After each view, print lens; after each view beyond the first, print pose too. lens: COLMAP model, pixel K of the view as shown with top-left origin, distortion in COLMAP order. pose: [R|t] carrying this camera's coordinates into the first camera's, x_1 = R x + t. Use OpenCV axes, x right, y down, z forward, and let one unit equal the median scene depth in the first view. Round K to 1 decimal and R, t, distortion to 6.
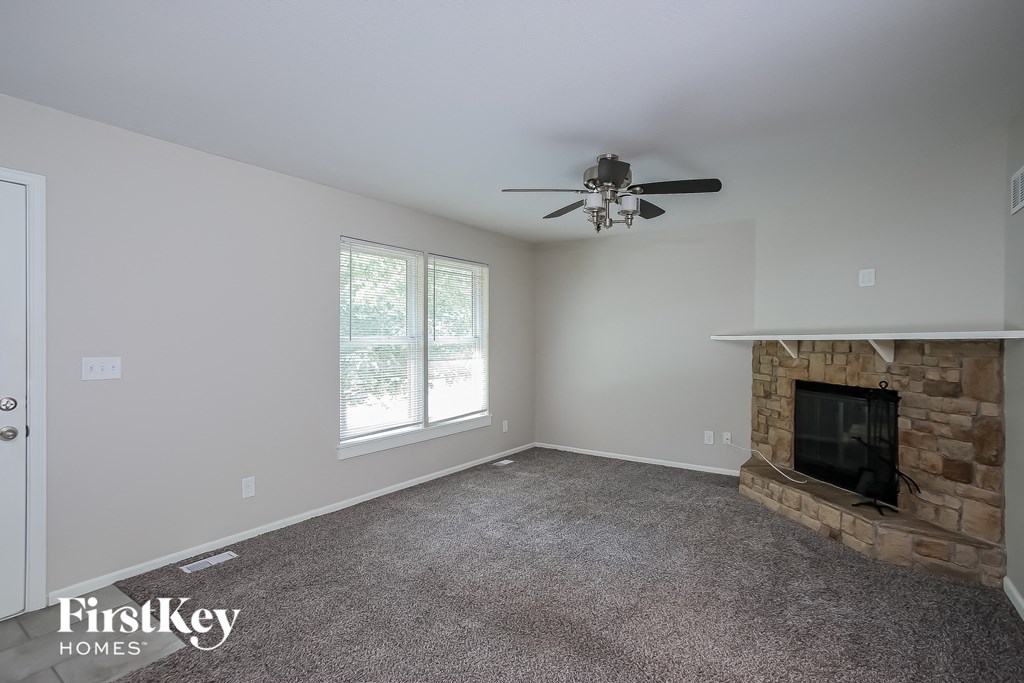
lens RADIAL K [[498.7, 0, 512.0], [0, 498.7, 341.5], [0, 0, 1]] dist [0.002308, 0.000313]
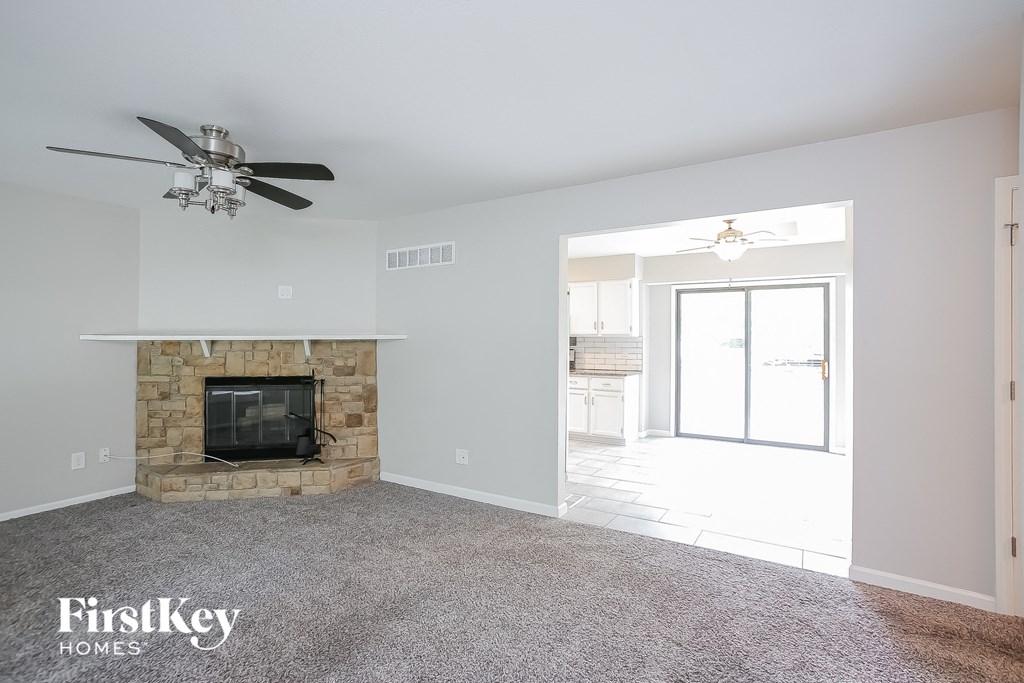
lens RADIAL K [[498.7, 0, 512.0], [0, 498.7, 341.5], [0, 0, 1]] dist [0.002308, 0.000313]
pose [[-0.047914, -0.009434, 0.998807, -0.641910], [0.001067, 0.999954, 0.009496, -0.010535], [-0.998851, 0.001520, -0.047902, 0.487728]]
